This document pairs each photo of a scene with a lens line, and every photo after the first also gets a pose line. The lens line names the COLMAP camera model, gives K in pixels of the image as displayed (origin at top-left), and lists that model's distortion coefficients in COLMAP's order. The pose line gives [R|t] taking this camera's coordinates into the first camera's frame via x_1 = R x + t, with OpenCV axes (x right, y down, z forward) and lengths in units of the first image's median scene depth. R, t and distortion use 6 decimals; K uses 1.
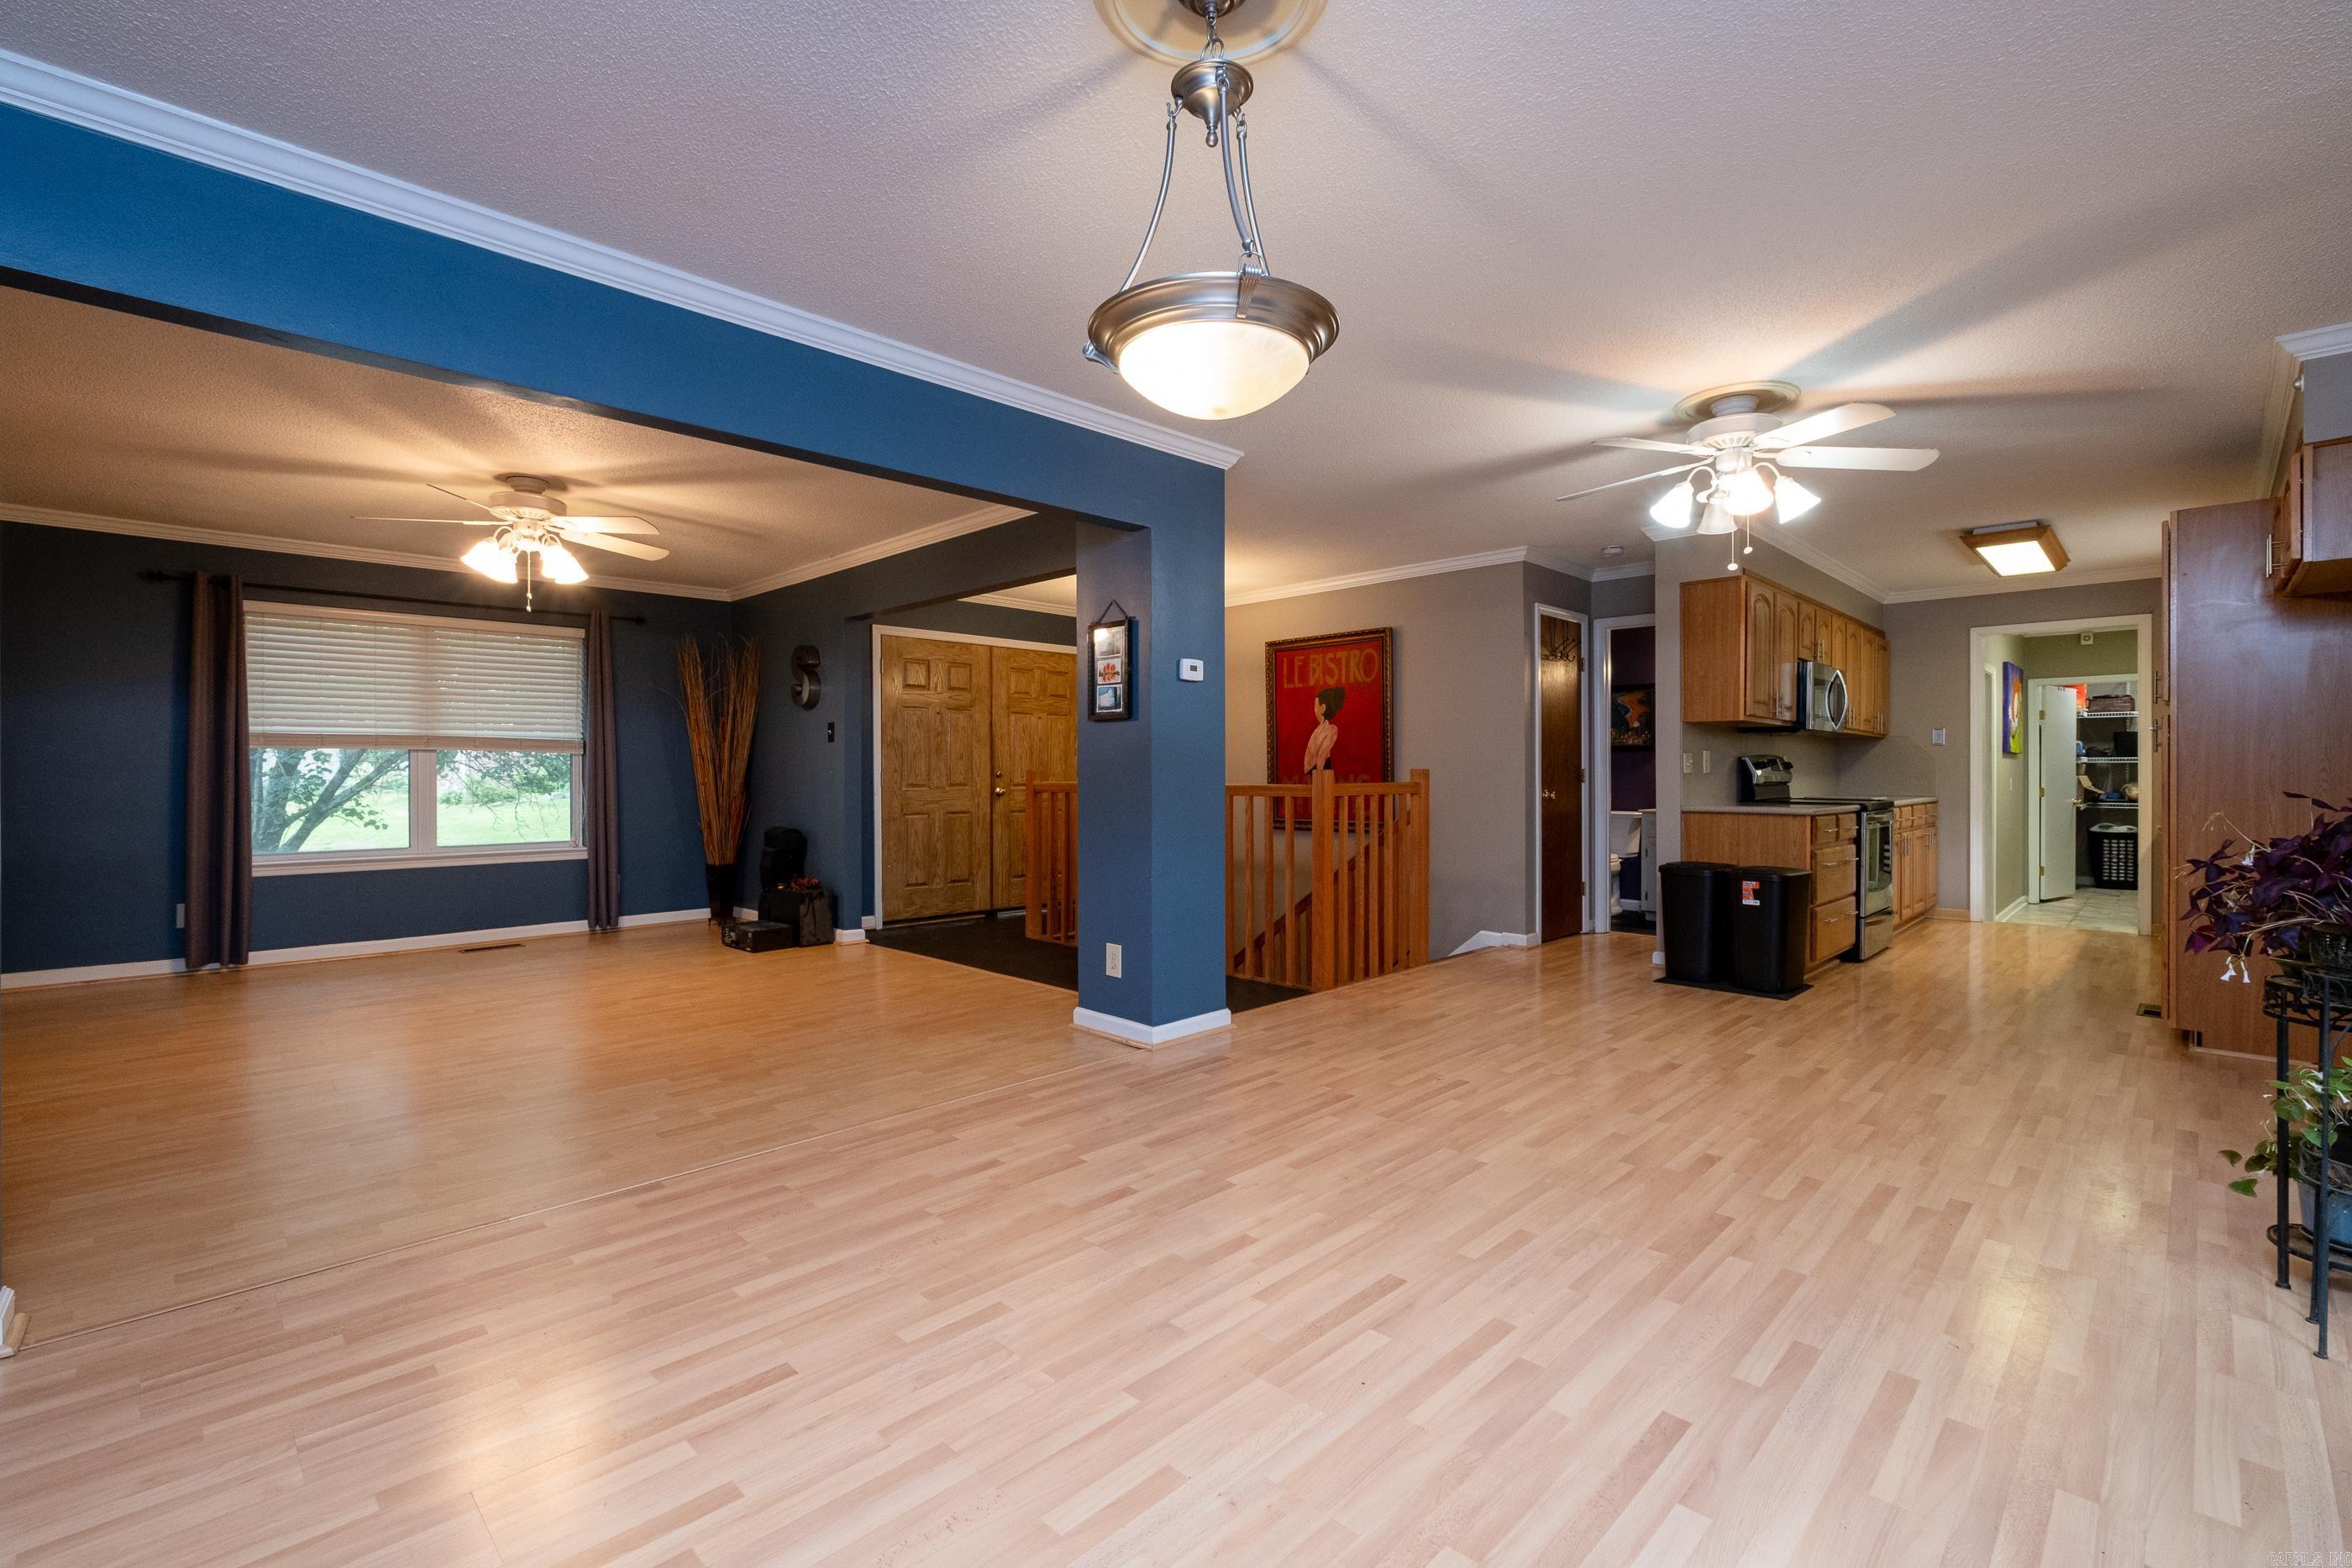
lens RADIAL K [[1038.6, 0, 1173.8], [0, 1038.6, 778.6], [0, 0, 1]] dist [-0.002211, -0.000517]
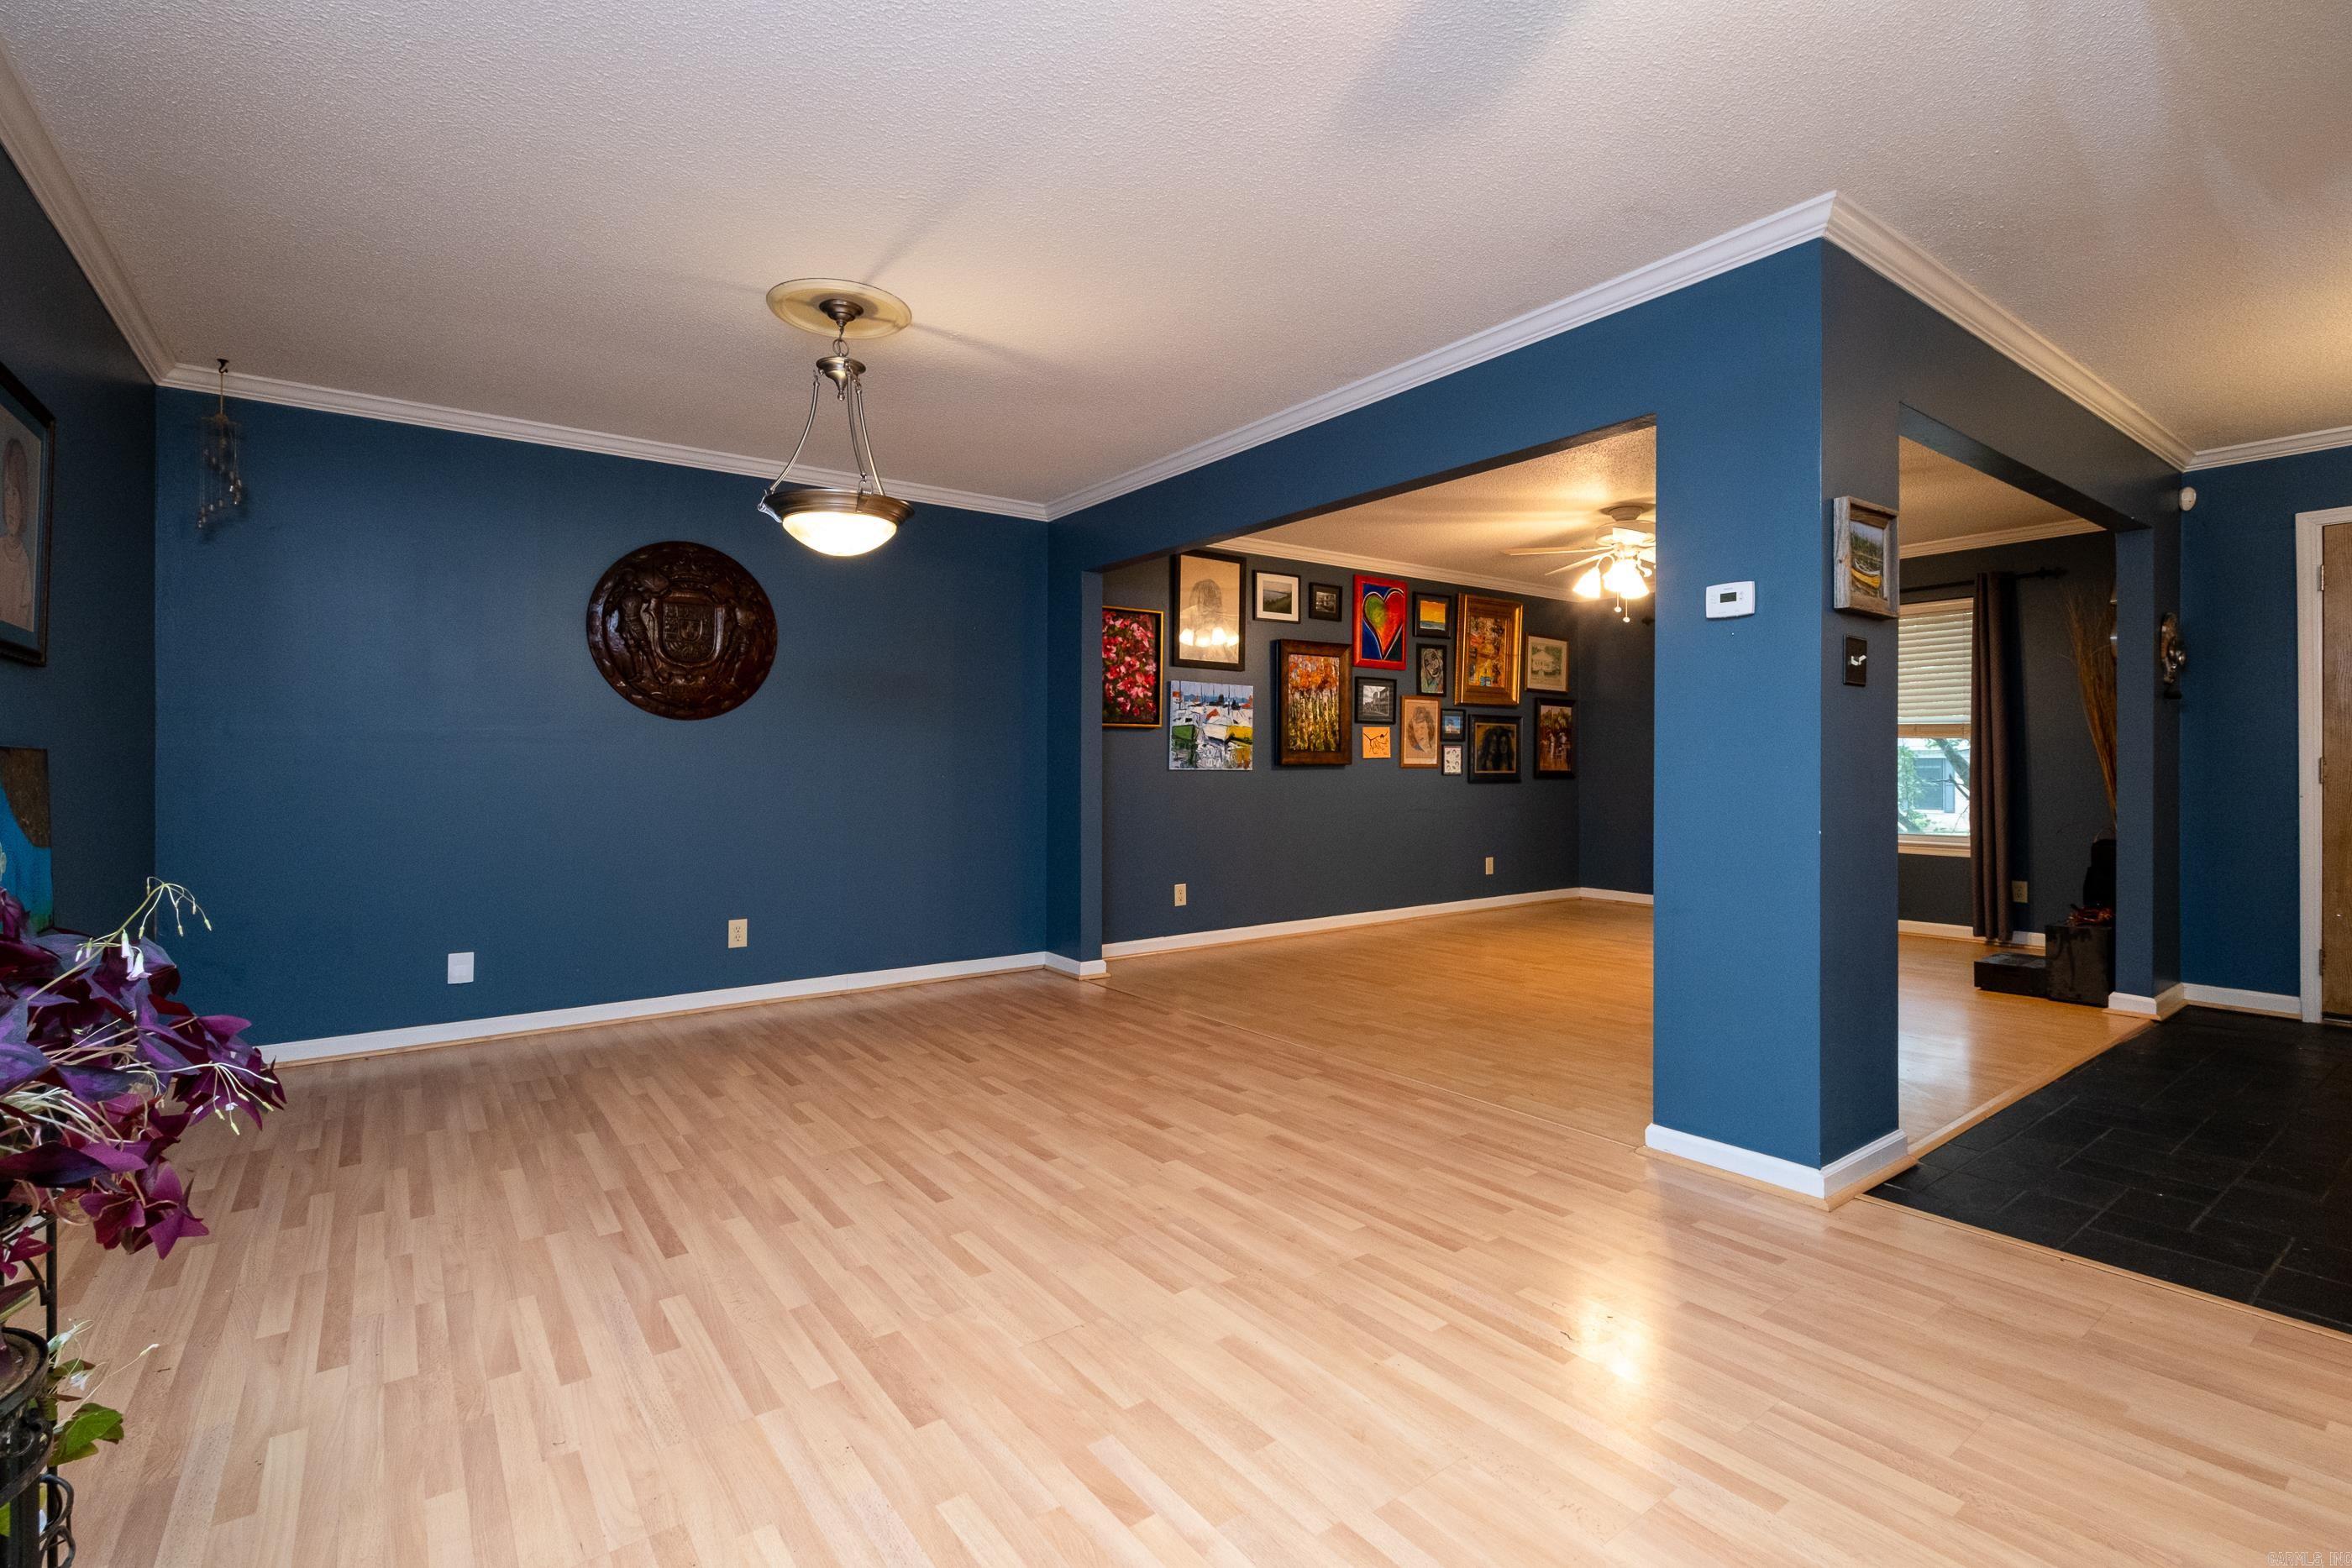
lens RADIAL K [[1065.3, 0, 1166.4], [0, 1065.3, 764.3], [0, 0, 1]] dist [-0.002991, -0.000486]
pose [[-0.157513, 0.003964, -0.987509, 0.439296], [-0.004342, 0.999979, 0.004707, -0.003397], [0.987507, 0.005029, -0.157493, 0.466505]]
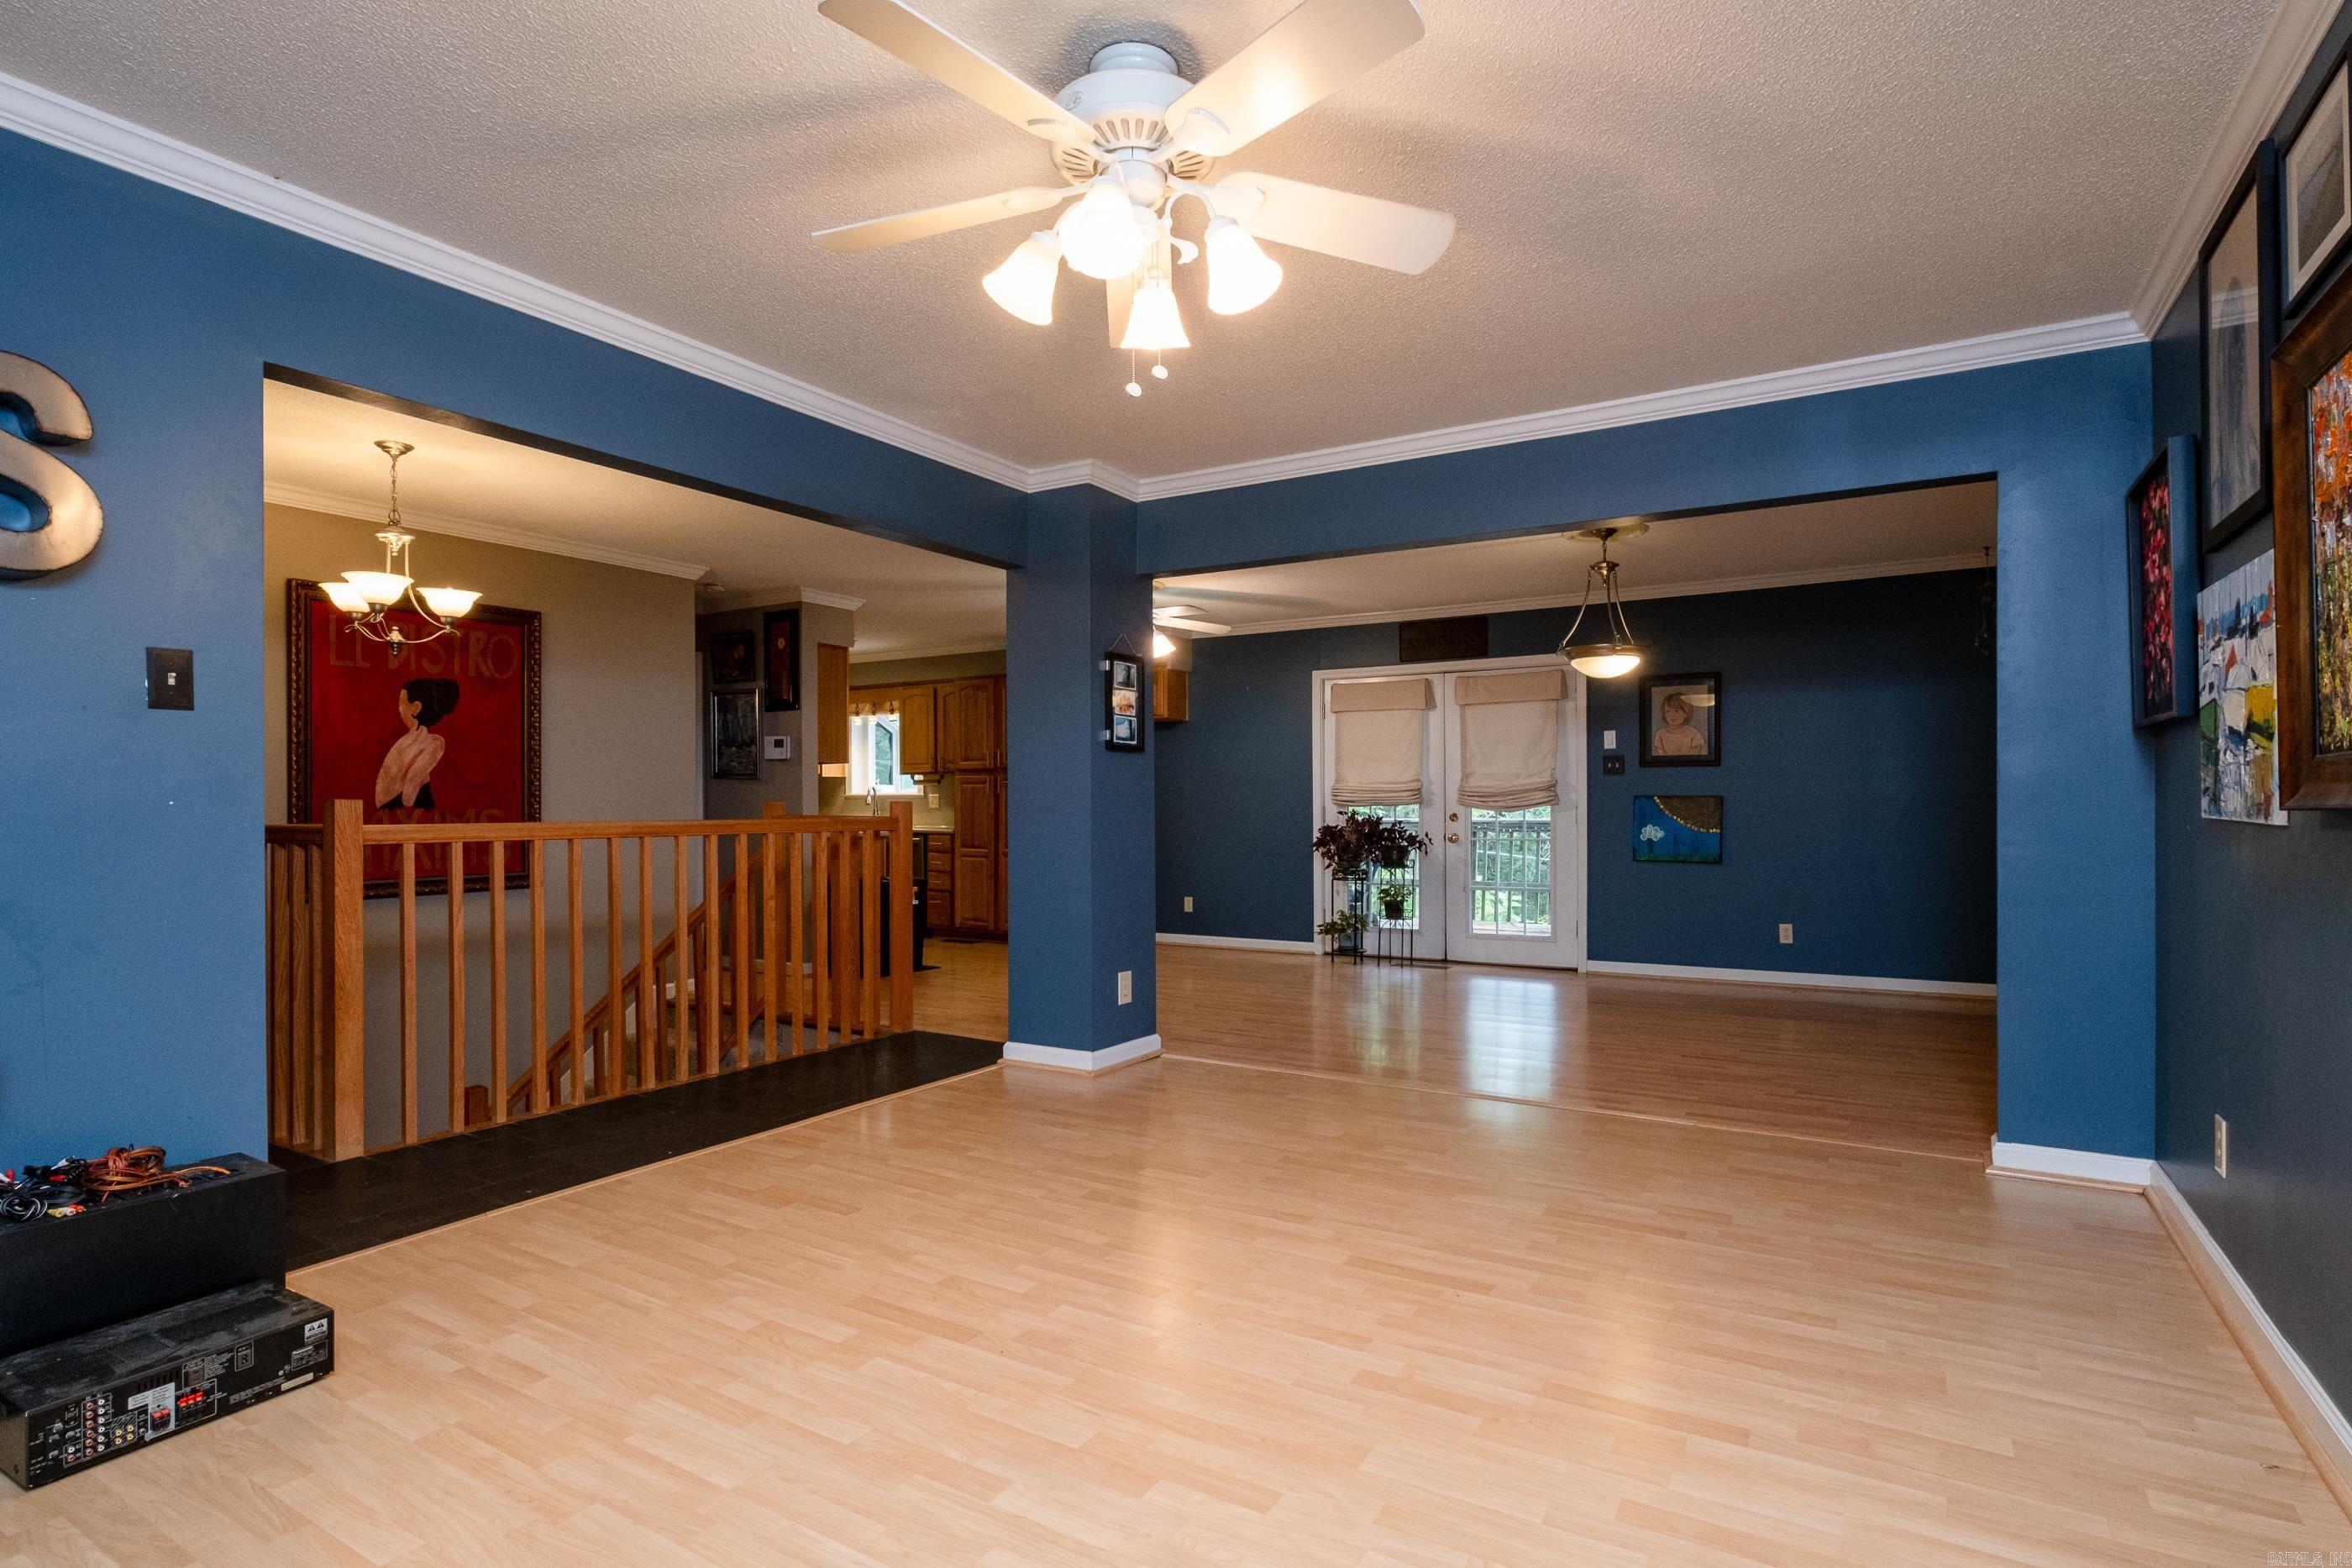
lens RADIAL K [[1167.5, 0, 1206.5], [0, 1167.5, 804.5], [0, 0, 1]] dist [-0.003877, -0.000018]
pose [[-0.253445, 0.002163, 0.967347, -0.730197], [0.009548, 0.999954, 0.000266, -0.002460], [-0.967303, 0.009304, -0.253454, 0.747556]]
